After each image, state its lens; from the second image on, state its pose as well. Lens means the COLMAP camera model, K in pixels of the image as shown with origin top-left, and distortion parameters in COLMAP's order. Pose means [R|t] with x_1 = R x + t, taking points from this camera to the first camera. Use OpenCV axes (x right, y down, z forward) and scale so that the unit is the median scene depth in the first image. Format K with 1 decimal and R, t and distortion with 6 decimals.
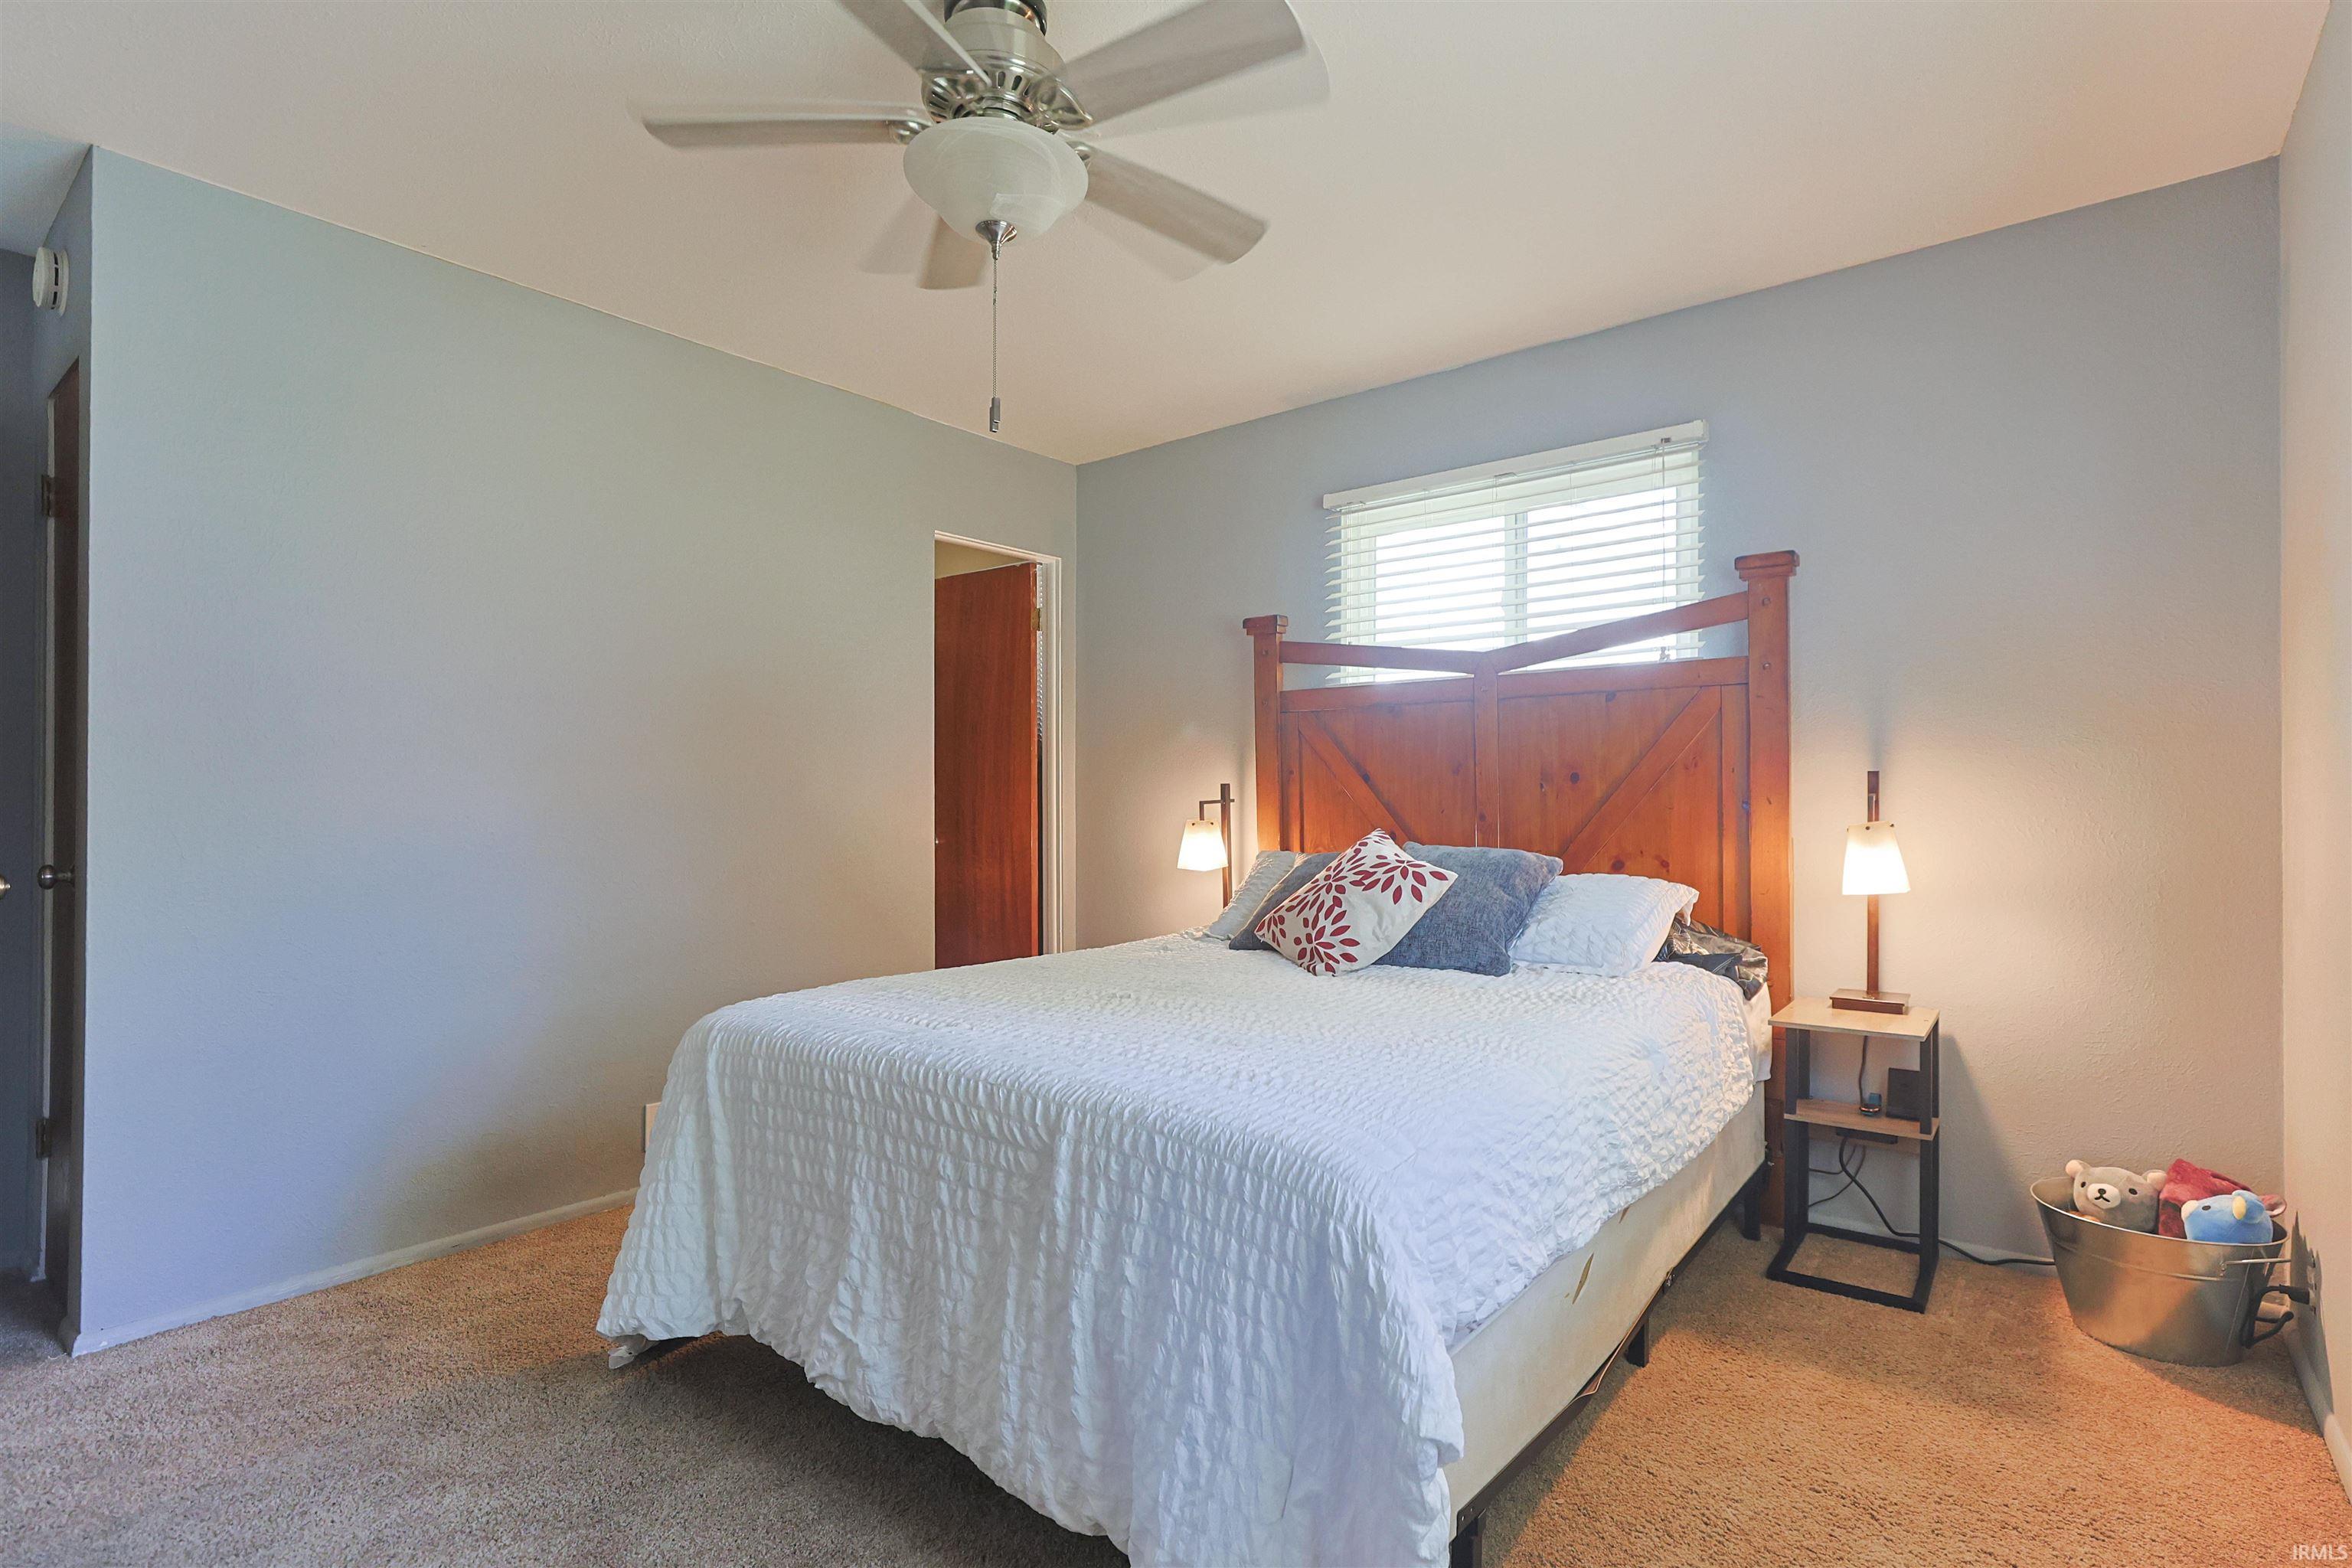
lens RADIAL K [[1133.3, 0, 1171.4], [0, 1133.3, 793.6], [0, 0, 1]] dist [-0.017664, 0.000442]
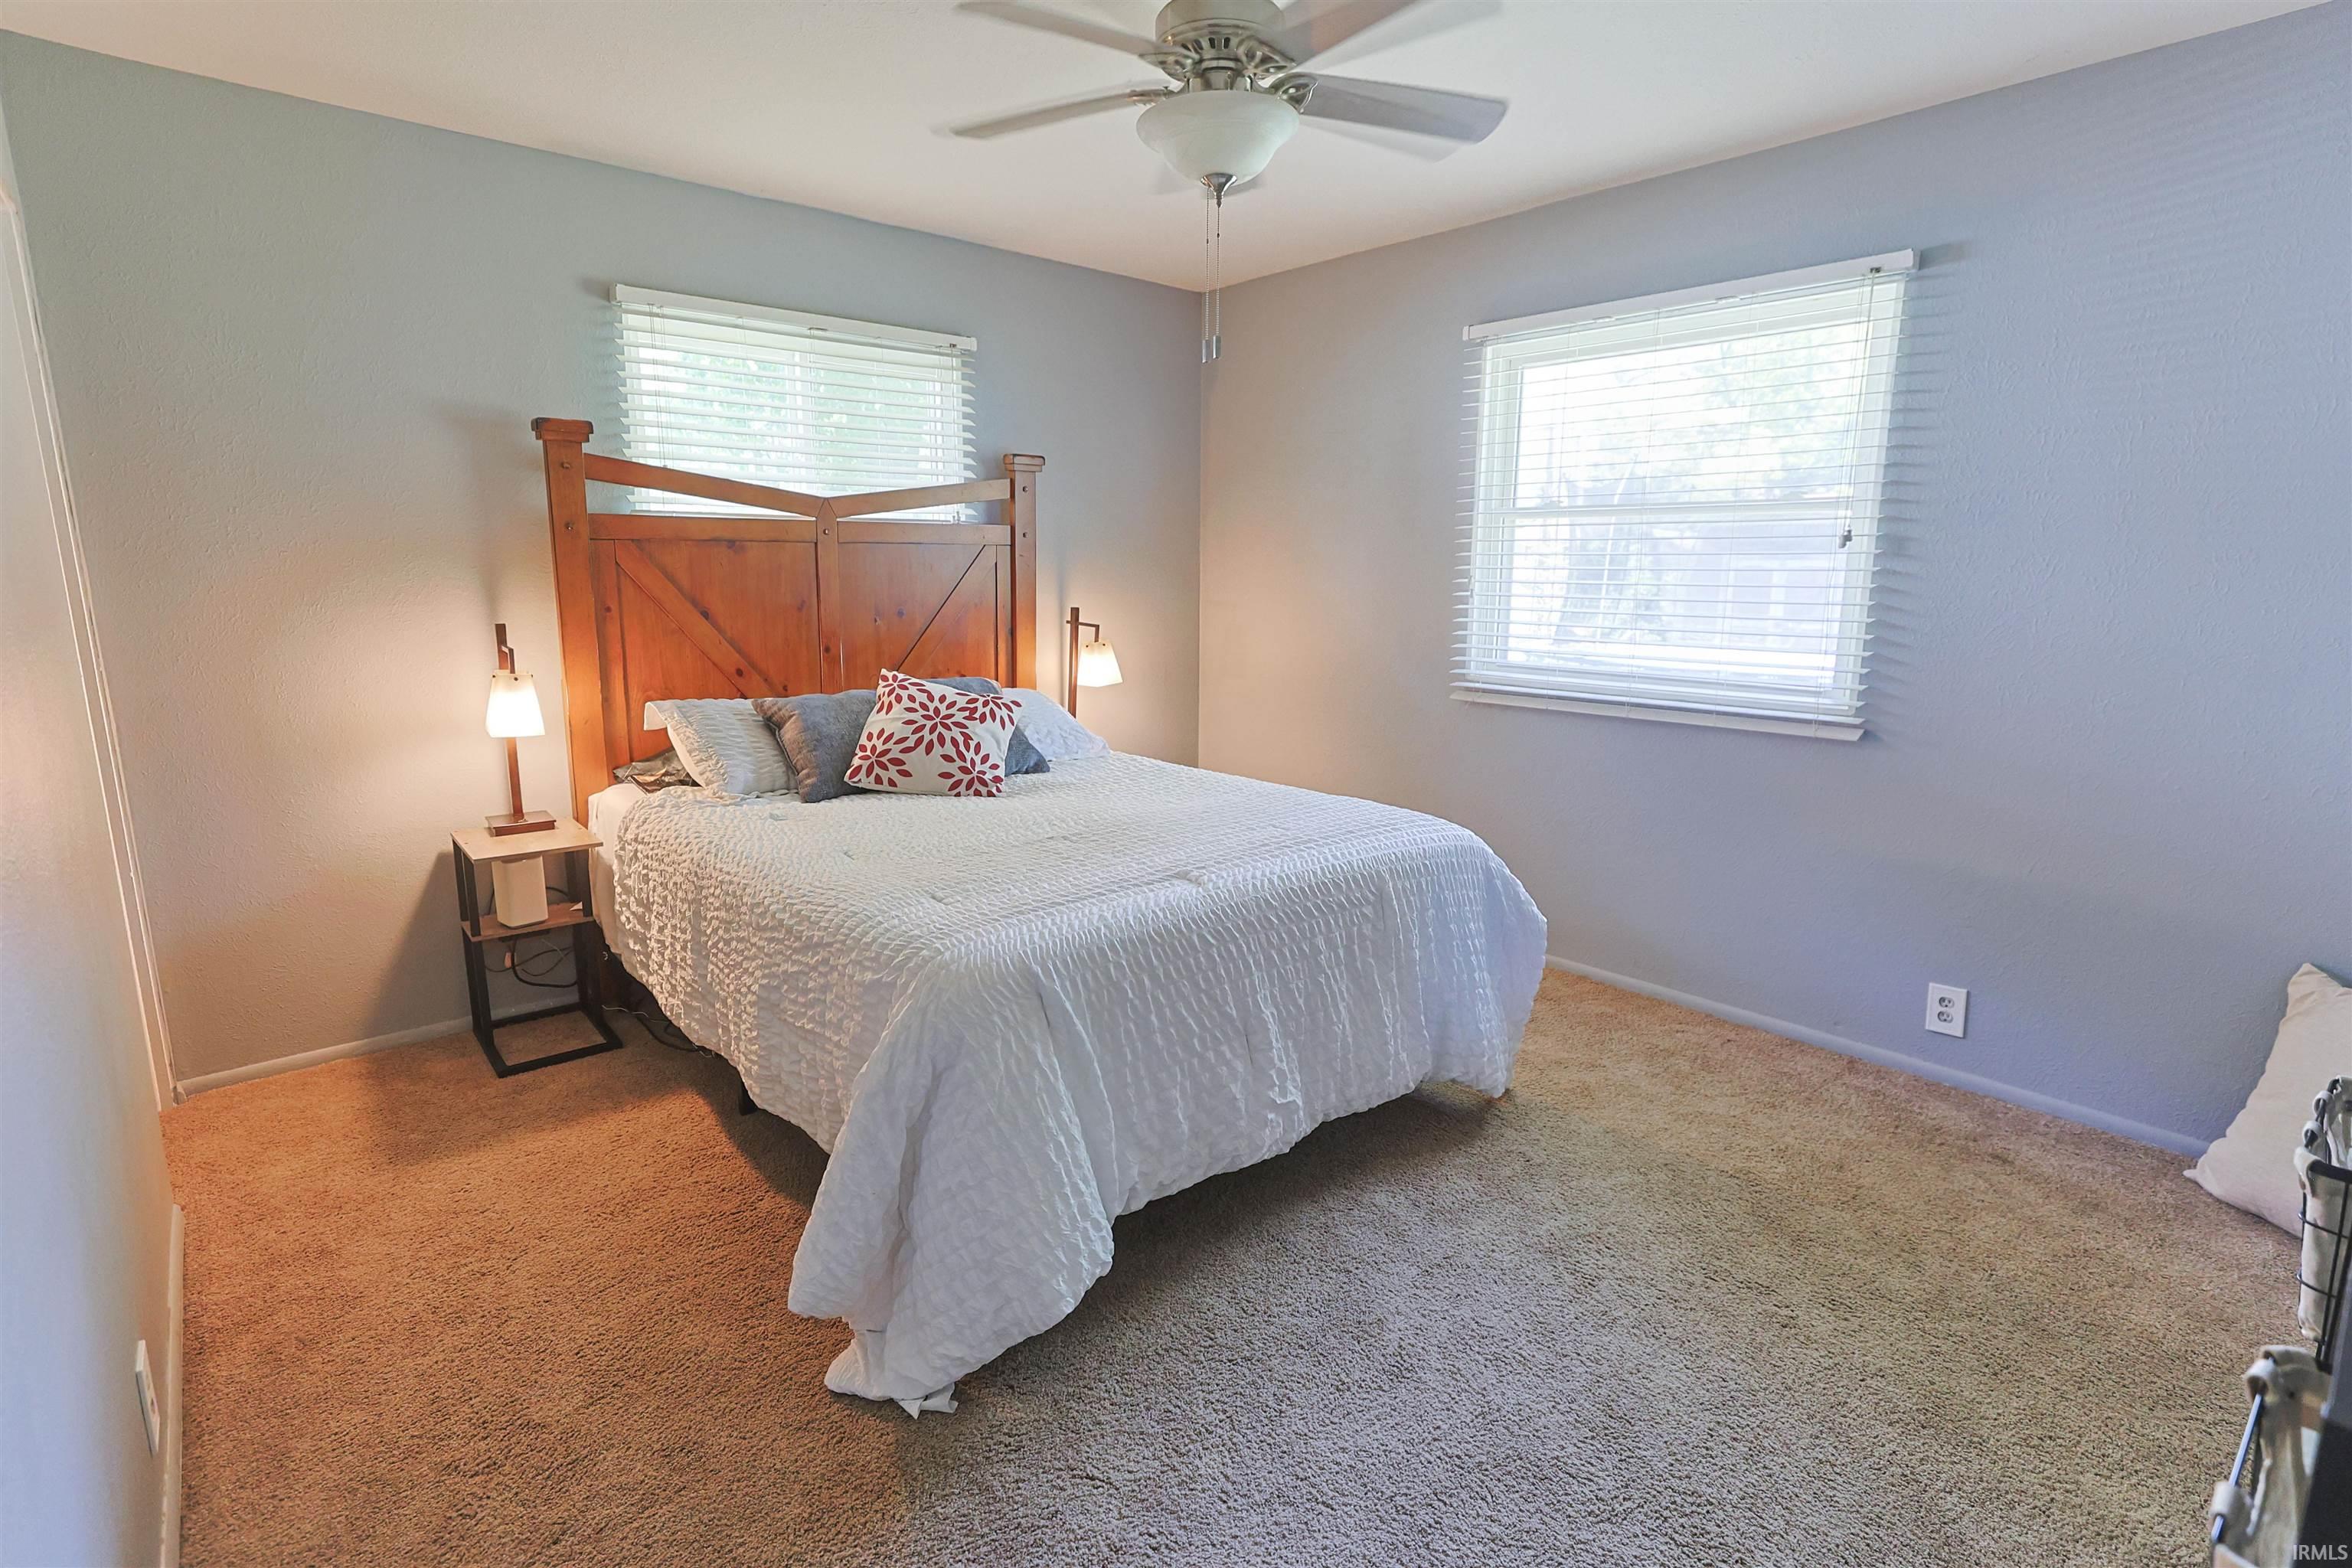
lens RADIAL K [[1142.1, 0, 1184.6], [0, 1142.1, 774.6], [0, 0, 1]] dist [-0.022630, 0.014614]
pose [[0.165362, -0.175220, 0.970543, -0.787167], [-0.015367, 0.983514, 0.180180, -0.066424], [-0.986113, -0.044709, 0.159943, 0.473481]]
